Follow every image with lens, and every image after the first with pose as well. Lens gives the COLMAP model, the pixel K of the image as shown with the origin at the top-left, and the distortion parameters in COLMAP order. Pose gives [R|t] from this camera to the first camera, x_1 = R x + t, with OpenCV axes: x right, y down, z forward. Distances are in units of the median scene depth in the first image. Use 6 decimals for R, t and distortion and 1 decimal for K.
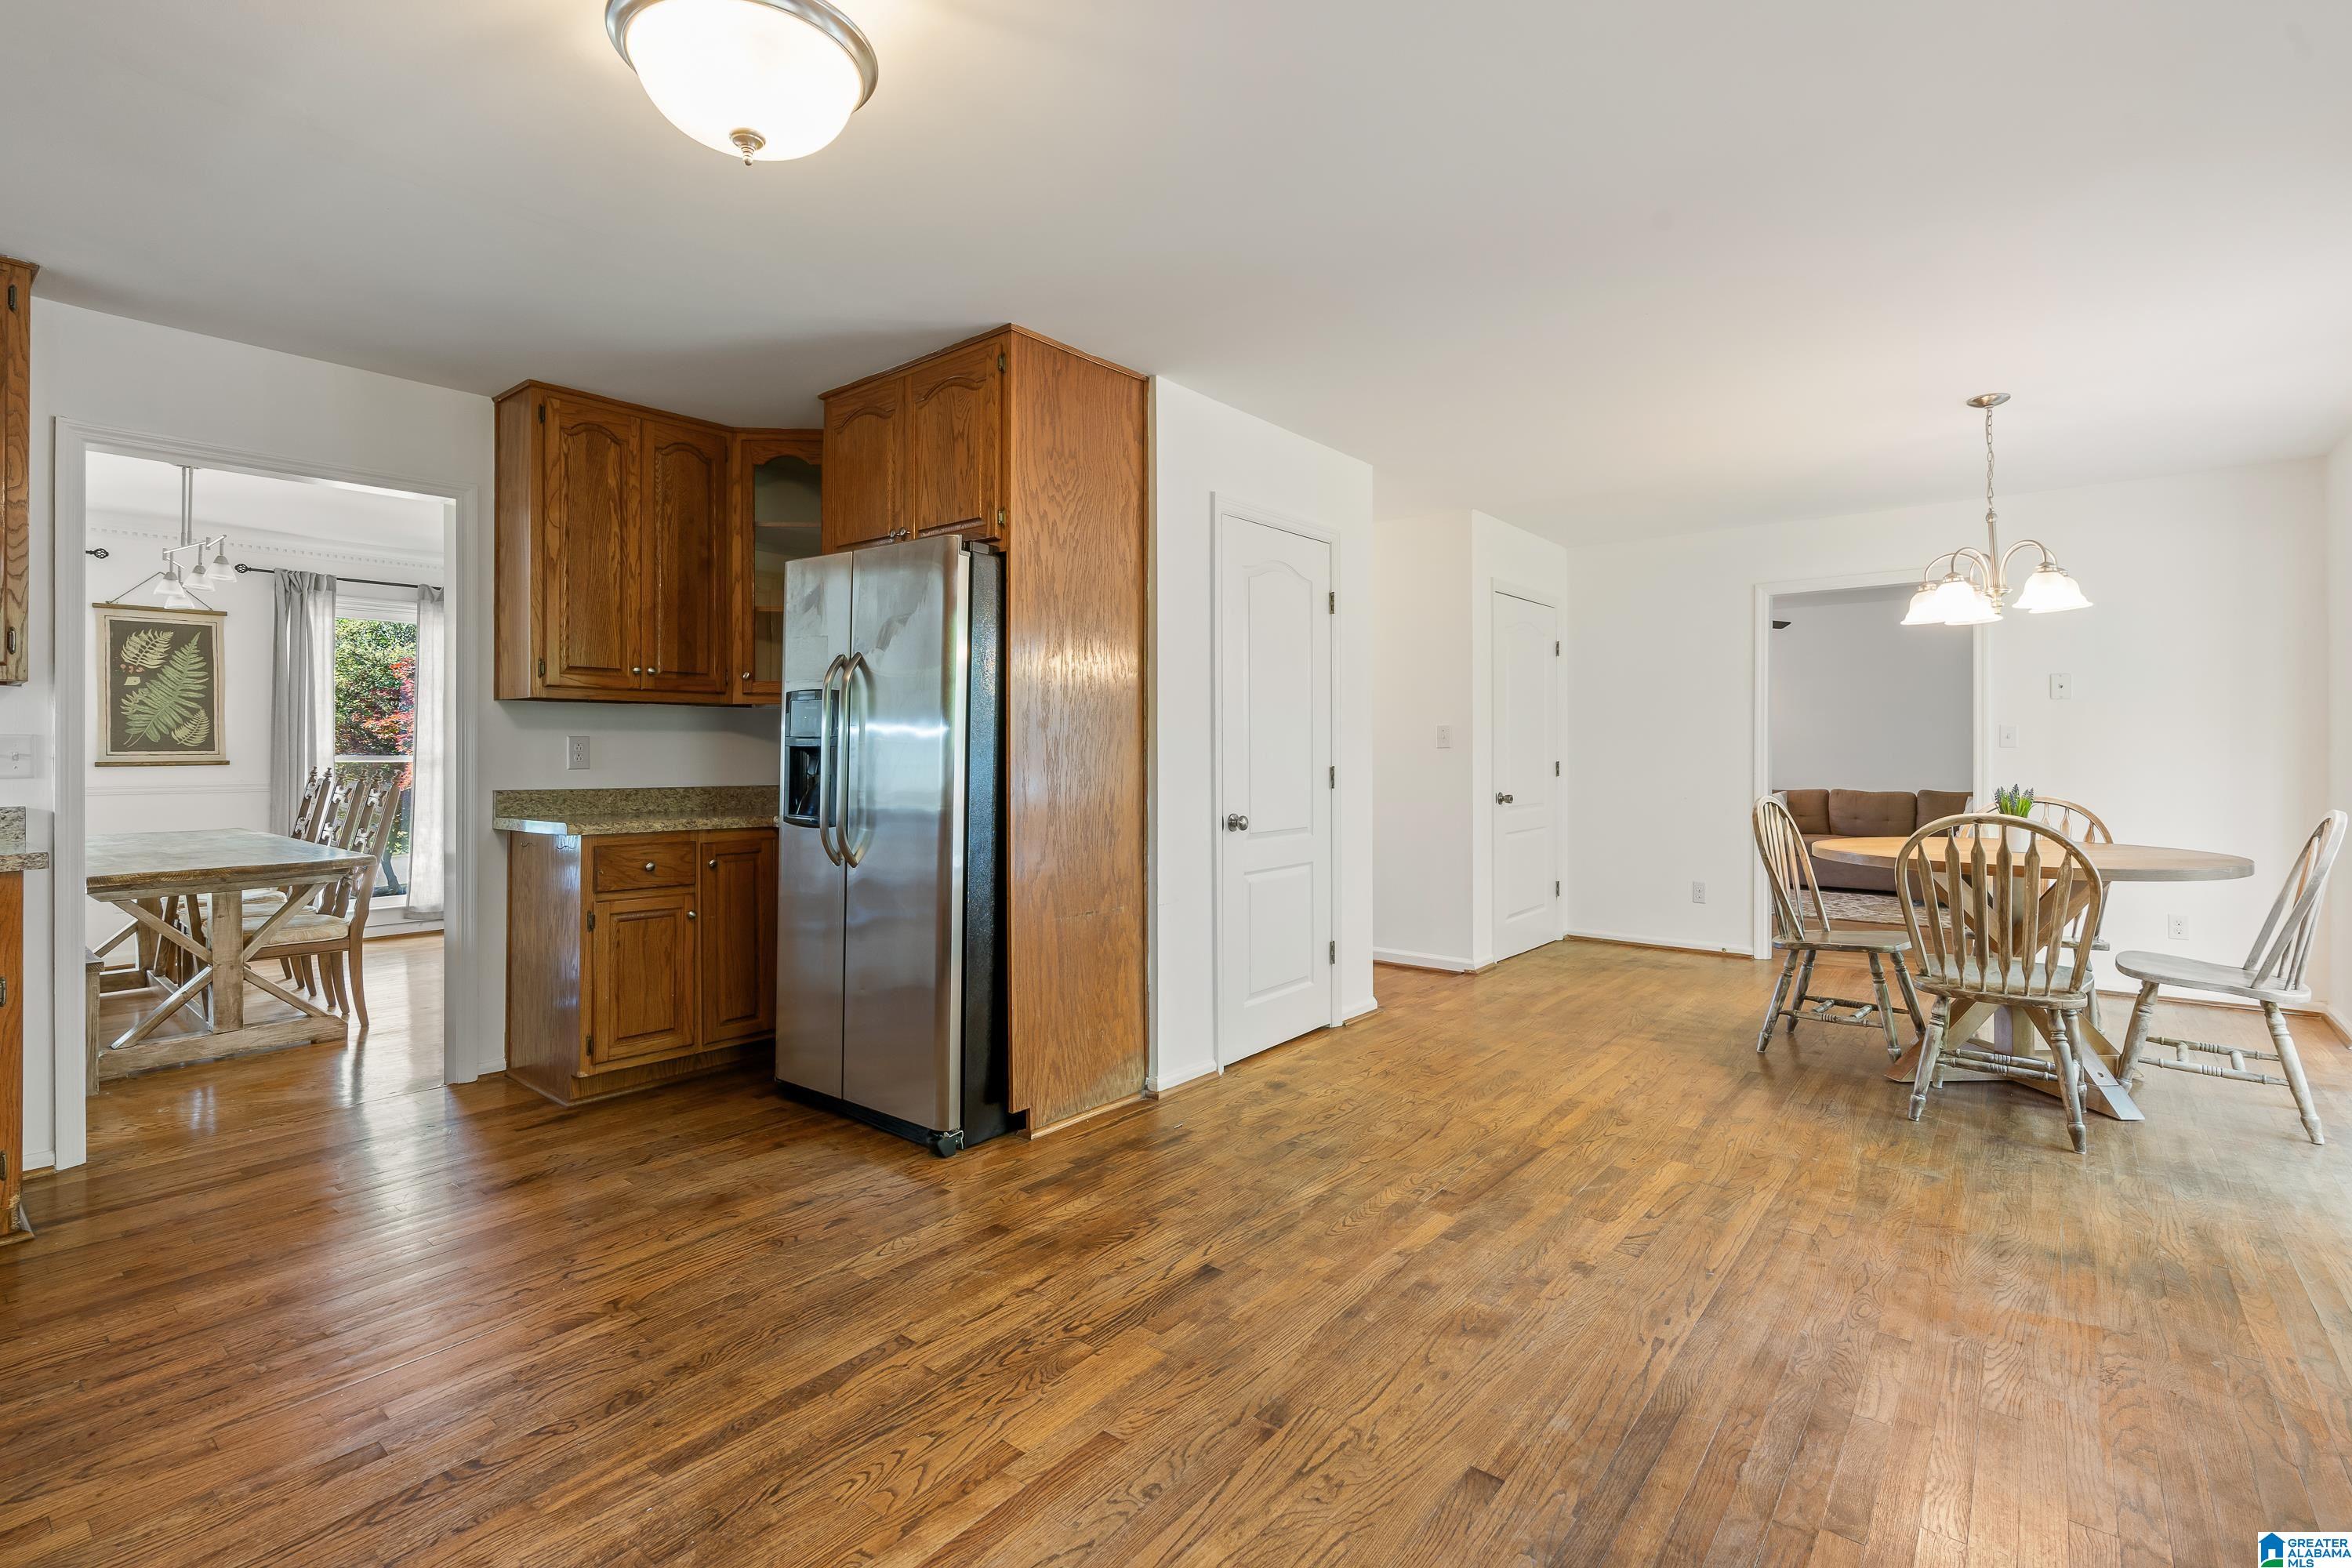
lens RADIAL K [[1076.9, 0, 1172.5], [0, 1076.9, 773.4], [0, 0, 1]] dist [-0.011151, 0.004174]
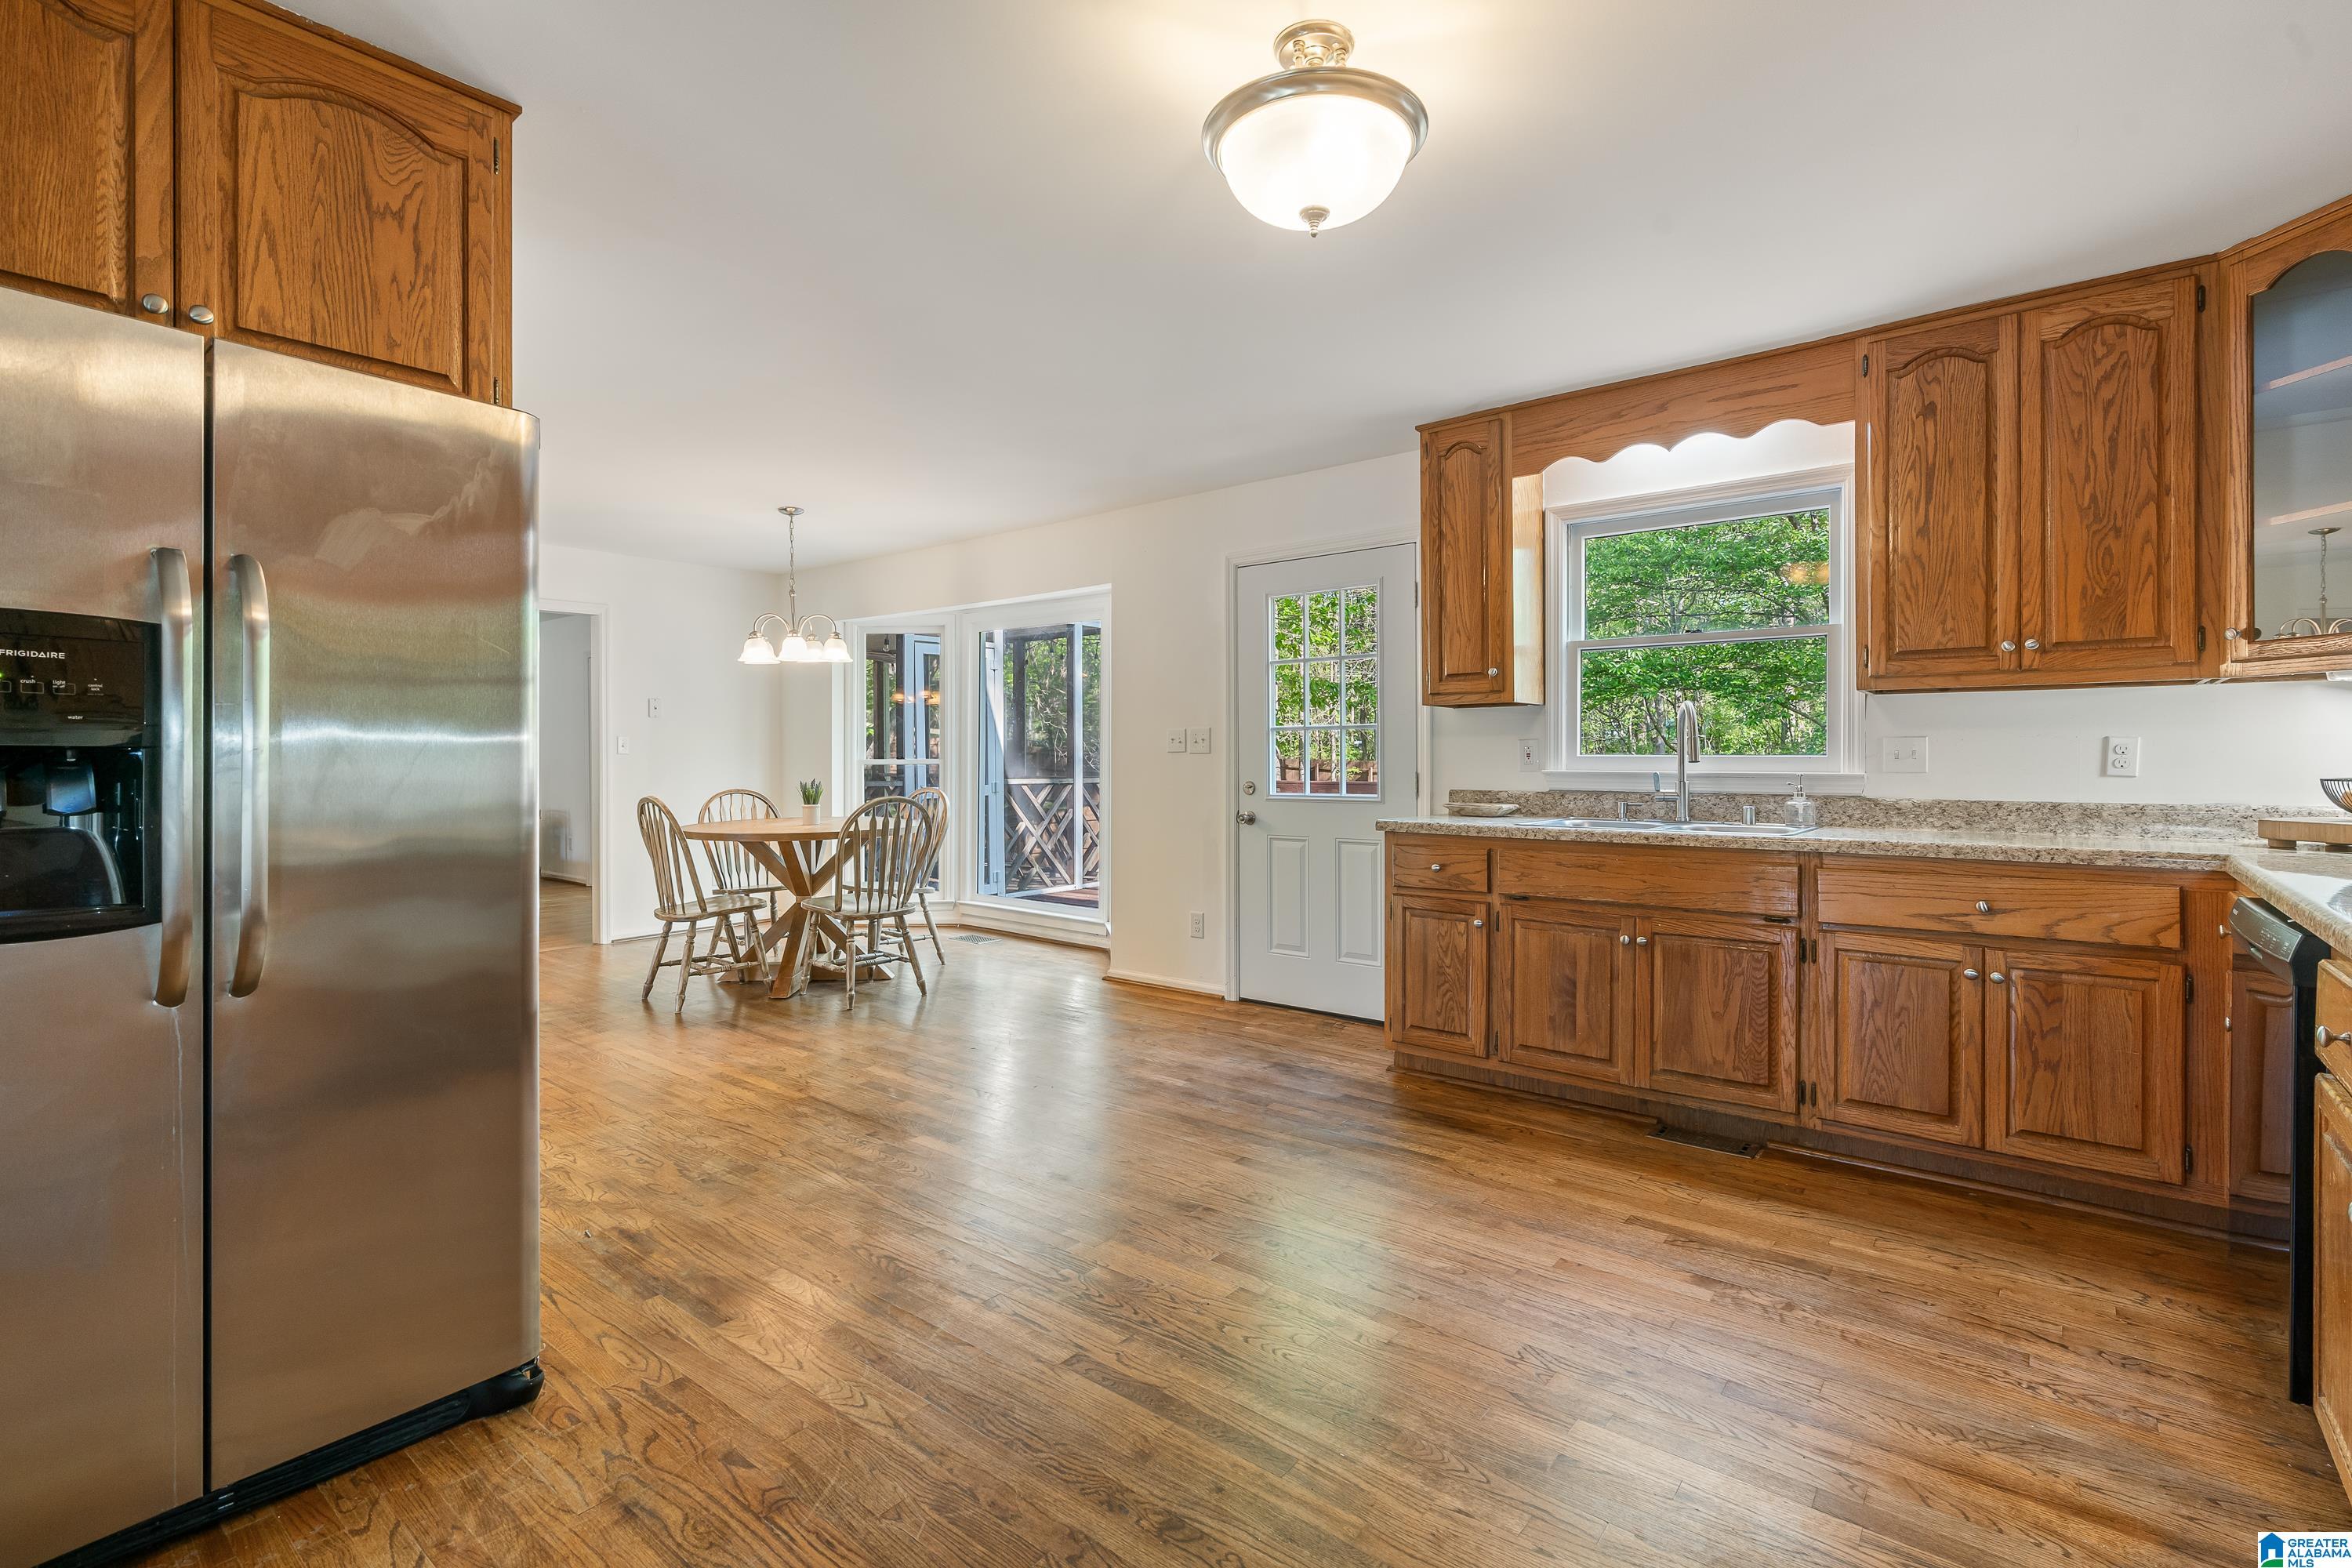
lens RADIAL K [[1076.9, 0, 1172.4], [0, 1076.9, 764.2], [0, 0, 1]] dist [-0.011151, 0.004174]
pose [[-0.008325, -0.004593, 0.999955, -0.863927], [0.020545, 0.999778, 0.004763, -0.007961], [-0.999754, 0.020584, -0.008229, 0.644418]]
